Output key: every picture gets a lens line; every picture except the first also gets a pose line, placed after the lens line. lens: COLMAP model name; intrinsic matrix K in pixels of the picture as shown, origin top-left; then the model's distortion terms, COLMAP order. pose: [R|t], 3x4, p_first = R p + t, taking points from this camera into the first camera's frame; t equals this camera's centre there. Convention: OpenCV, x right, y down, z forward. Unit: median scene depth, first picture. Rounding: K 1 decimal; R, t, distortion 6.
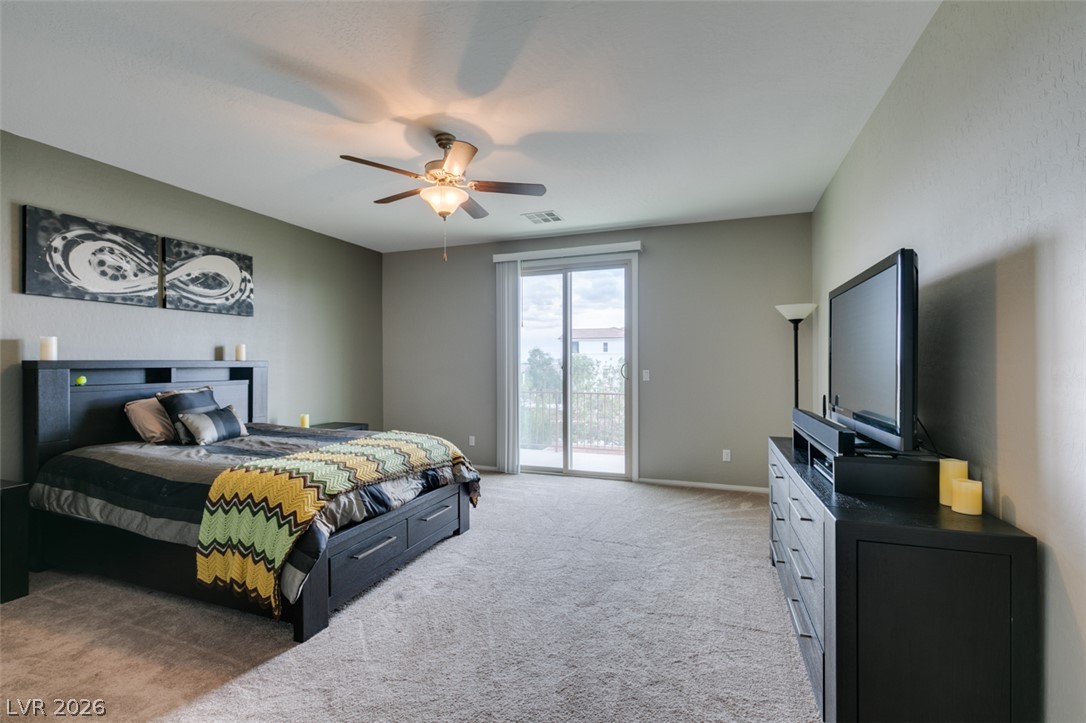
lens RADIAL K [[486.6, 0, 538.7], [0, 486.6, 361.5], [0, 0, 1]] dist [-0.000673, -0.000337]
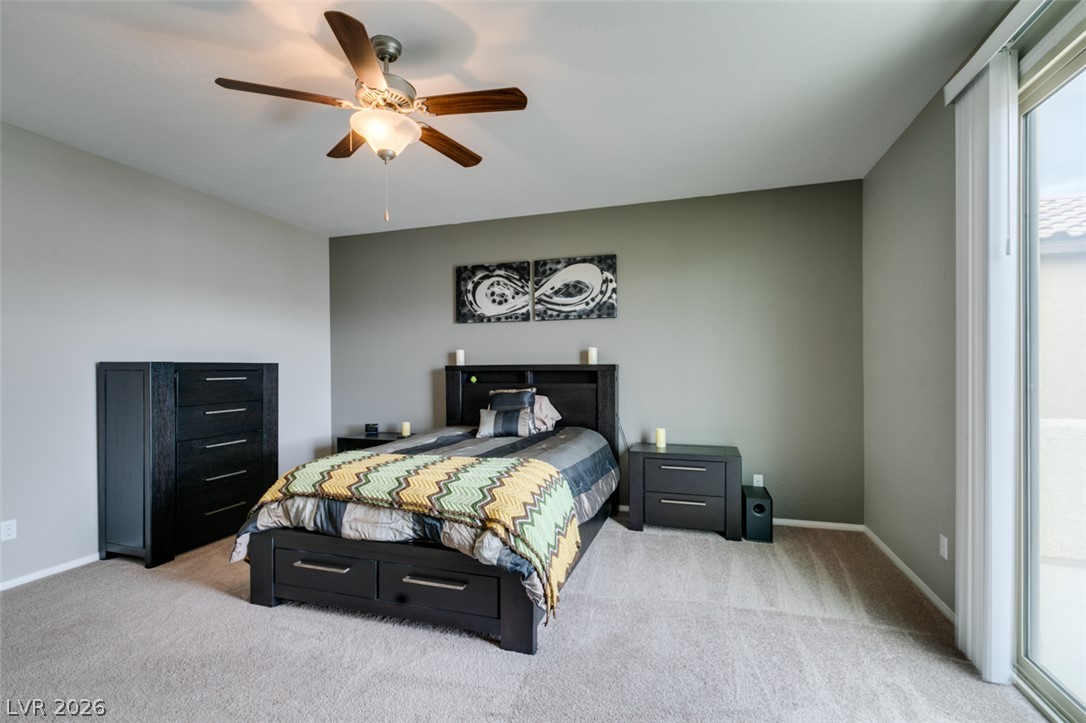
lens RADIAL K [[486.6, 0, 542.5], [0, 486.6, 371.1], [0, 0, 1]] dist [-0.000673, -0.000337]
pose [[0.037720, 0.009304, -0.999245, 0.441230], [0.008663, 0.999916, 0.009637, 0.002629], [0.999251, -0.009020, 0.037636, 1.013197]]
